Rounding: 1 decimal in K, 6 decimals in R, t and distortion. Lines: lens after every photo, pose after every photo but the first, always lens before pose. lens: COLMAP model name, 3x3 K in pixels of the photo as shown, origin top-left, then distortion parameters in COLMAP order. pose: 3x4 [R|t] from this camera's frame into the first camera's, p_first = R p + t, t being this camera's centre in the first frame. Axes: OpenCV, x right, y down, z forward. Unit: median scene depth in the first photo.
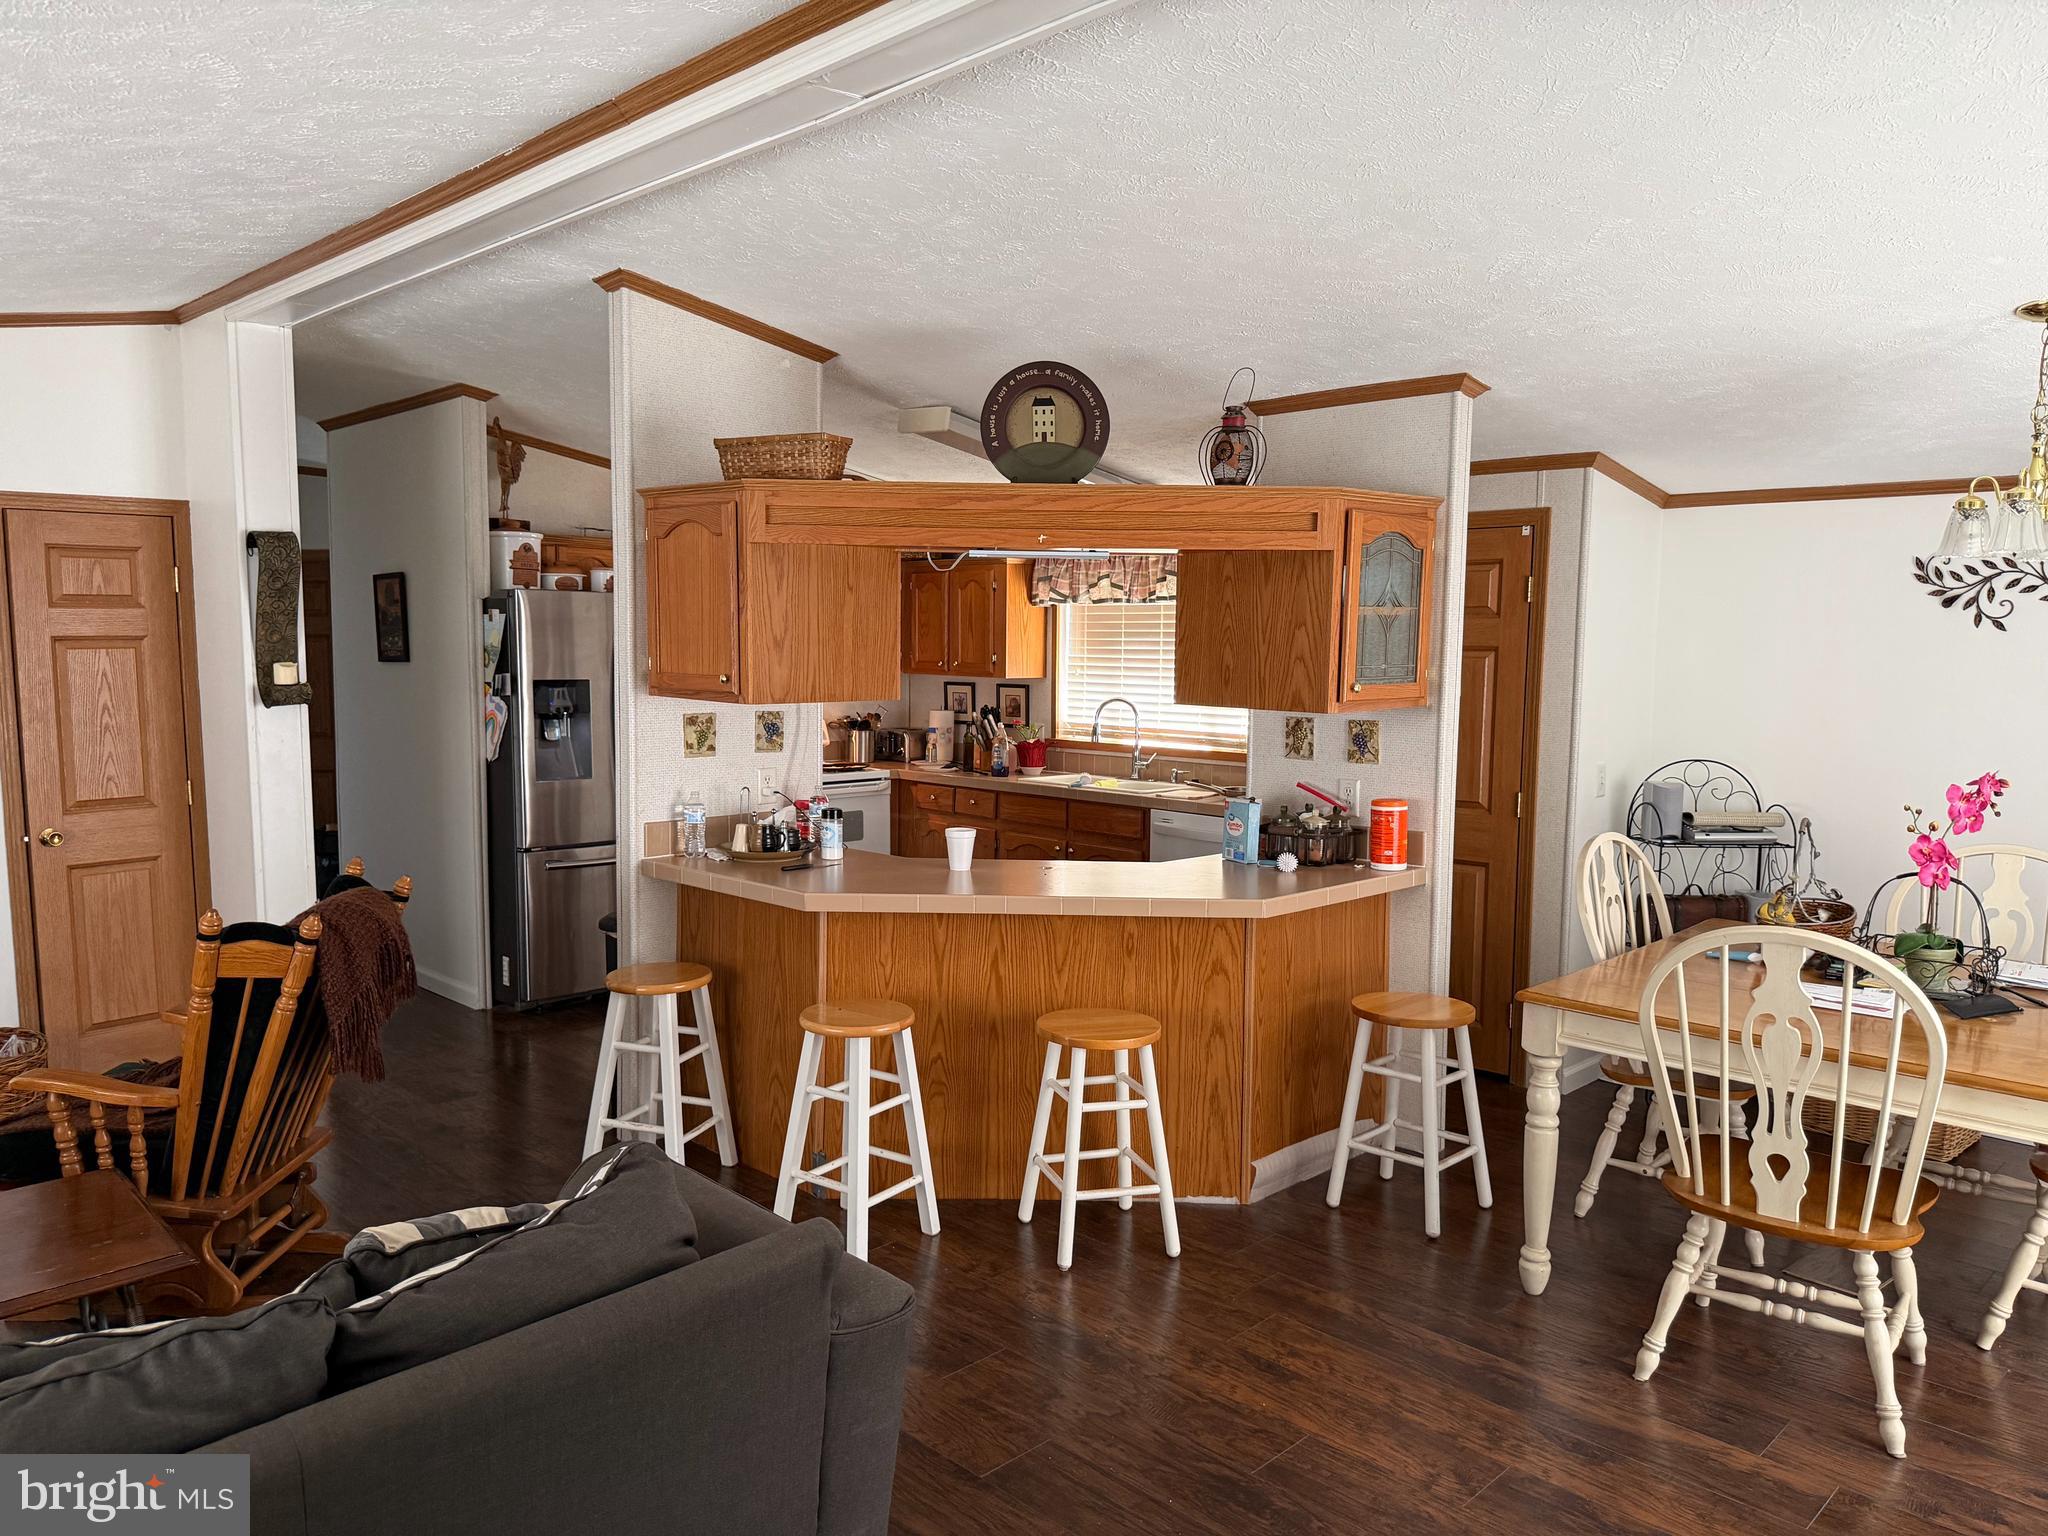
lens RADIAL K [[1415.4, 0, 1022.4], [0, 1415.4, 776.9], [0, 0, 1]] dist [0.118219, -0.169670]
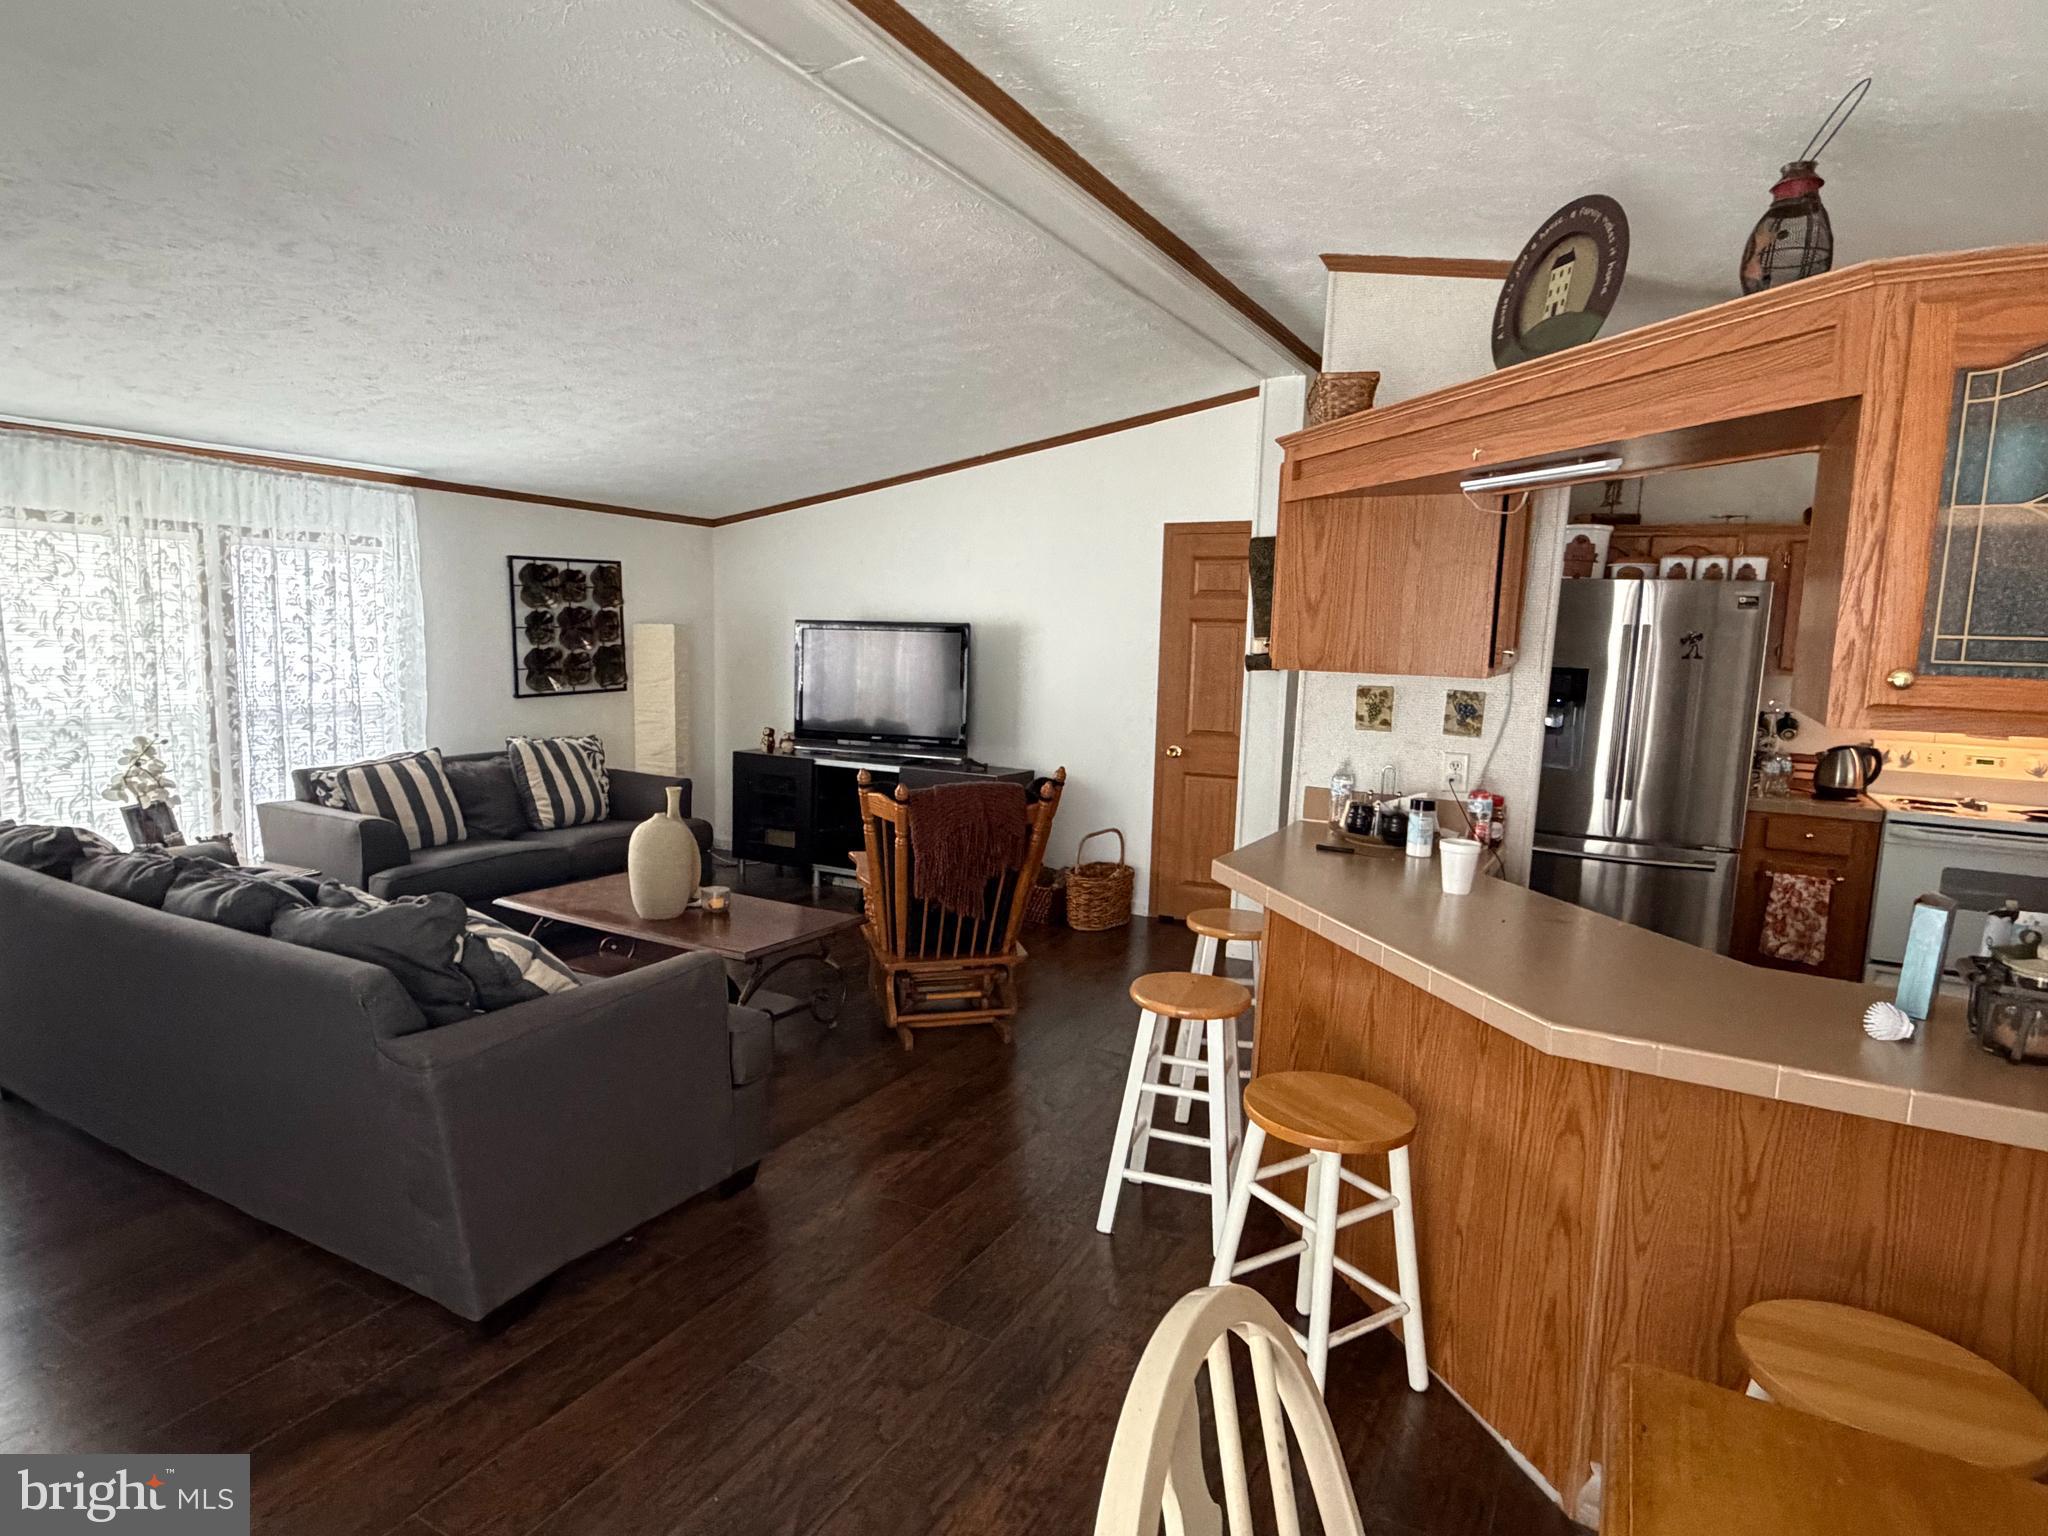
lens RADIAL K [[1151.5, 0, 1014.9], [0, 1151.5, 771.6], [0, 0, 1]] dist [-0.021436, 0.027020]
pose [[0.261433, 0.119946, -0.957740, 0.491760], [-0.123596, 0.988240, 0.090028, -0.028026], [0.957276, 0.094836, 0.273184, 0.573984]]
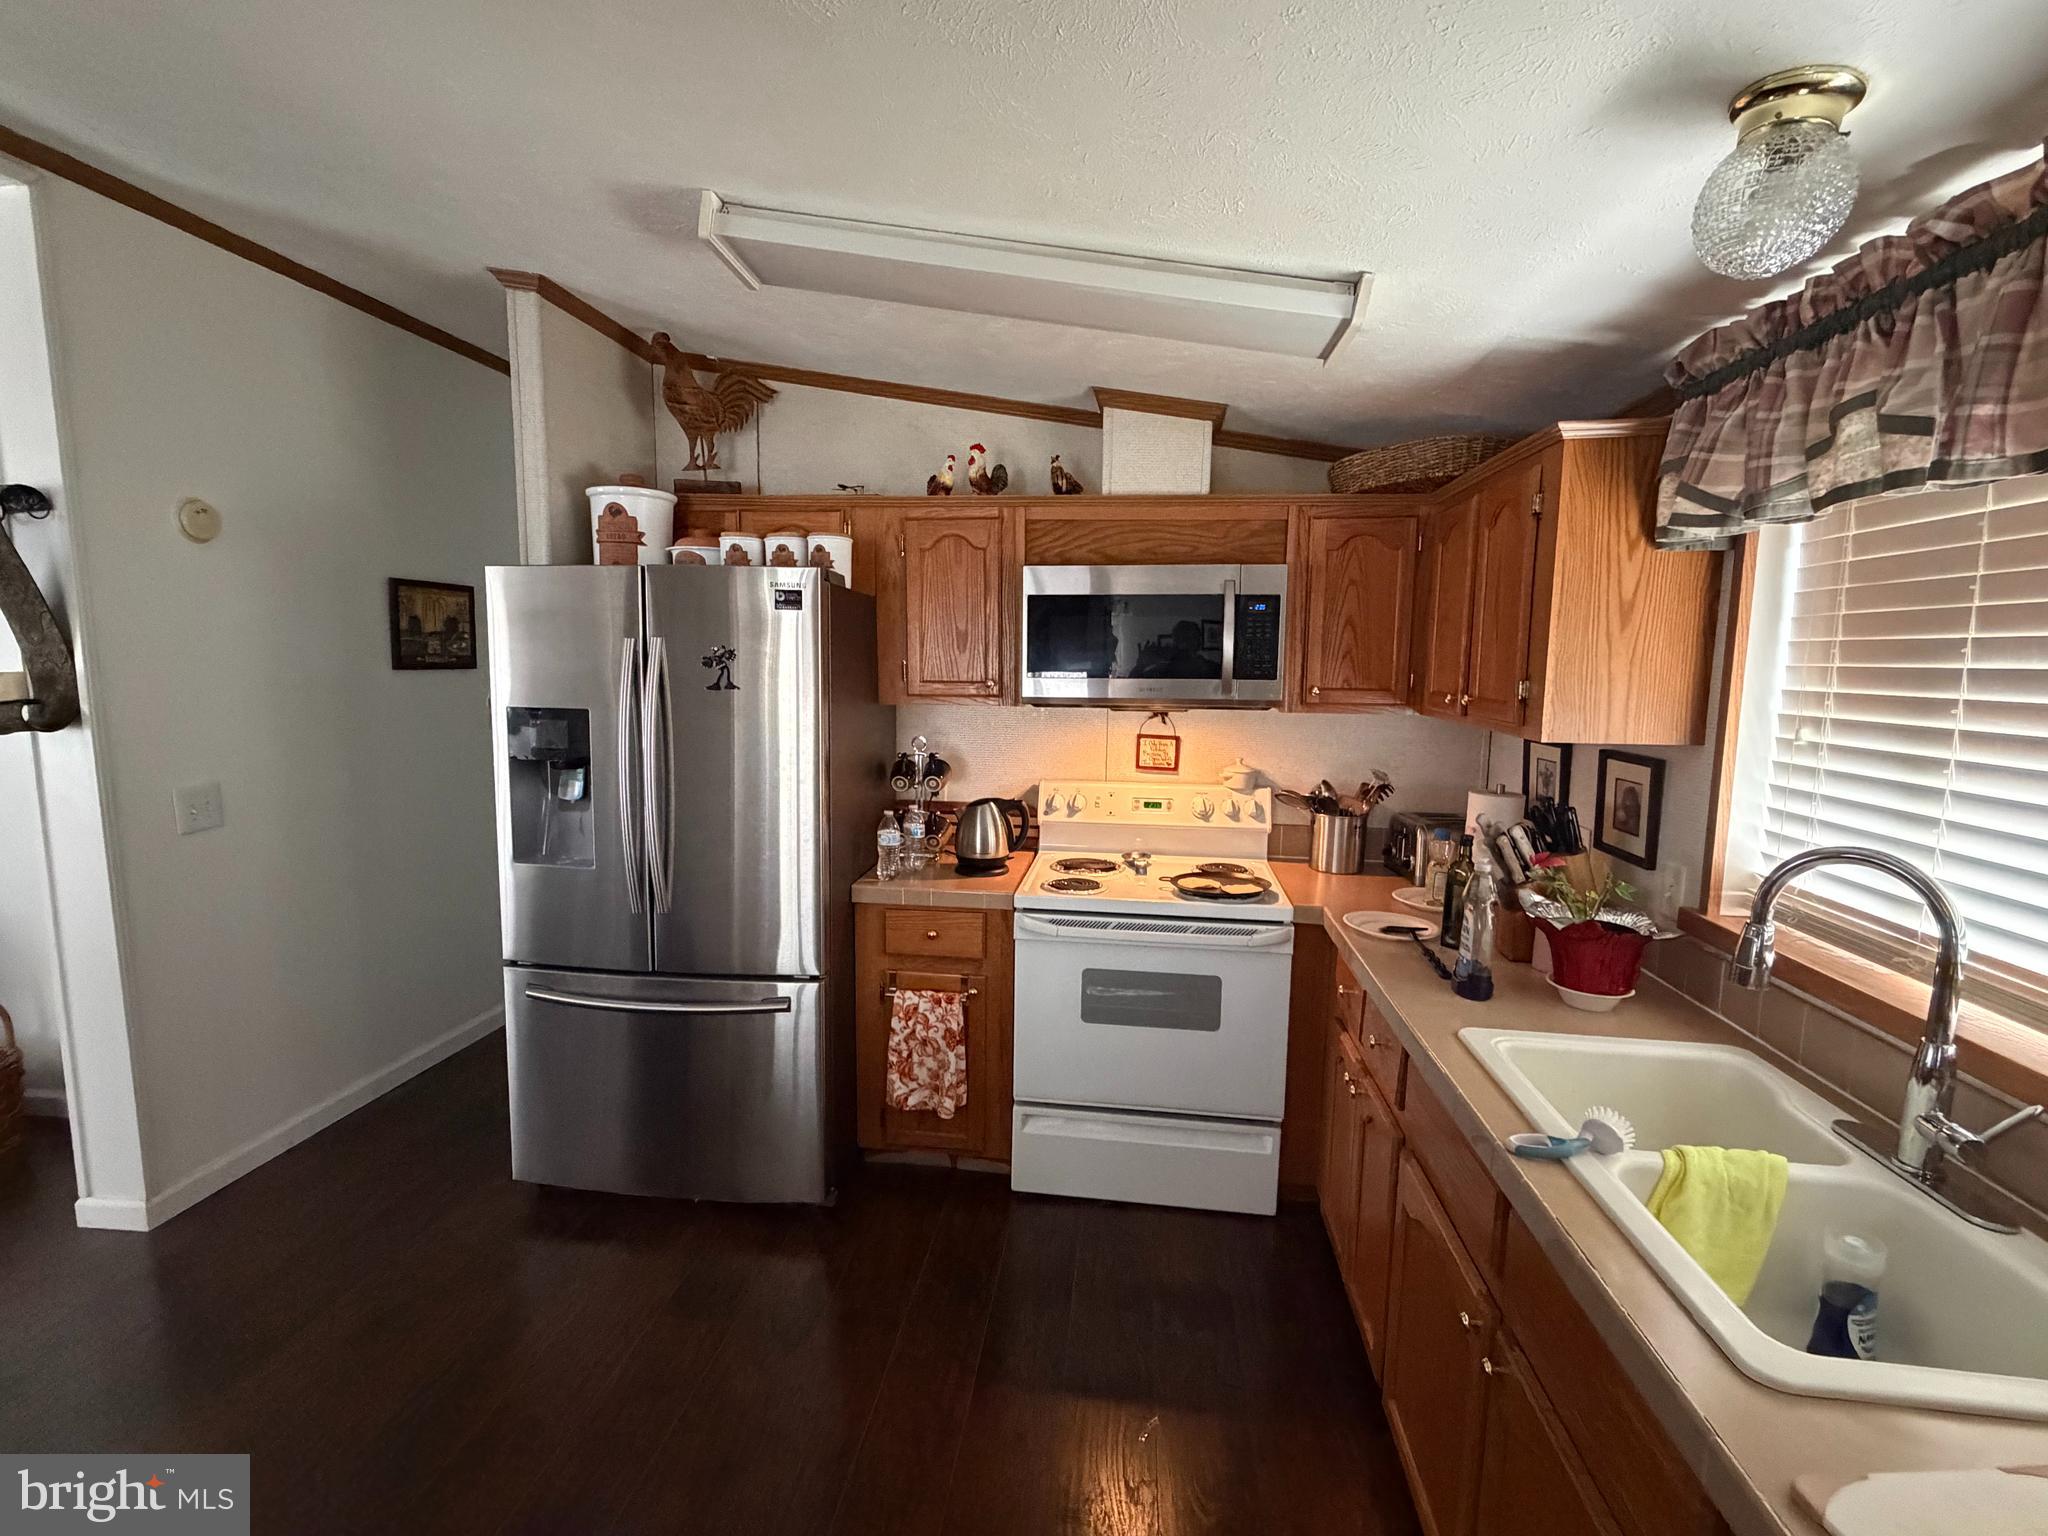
lens RADIAL K [[922.4, 0, 1019.1], [0, 922.4, 767.6], [0, 0, 1]] dist [-0.000799, -0.000554]
pose [[0.605820, 0.092849, -0.790166, 0.173975], [-0.083953, 0.995083, 0.052561, -0.108413], [0.791160, 0.034494, 0.610635, 1.244290]]
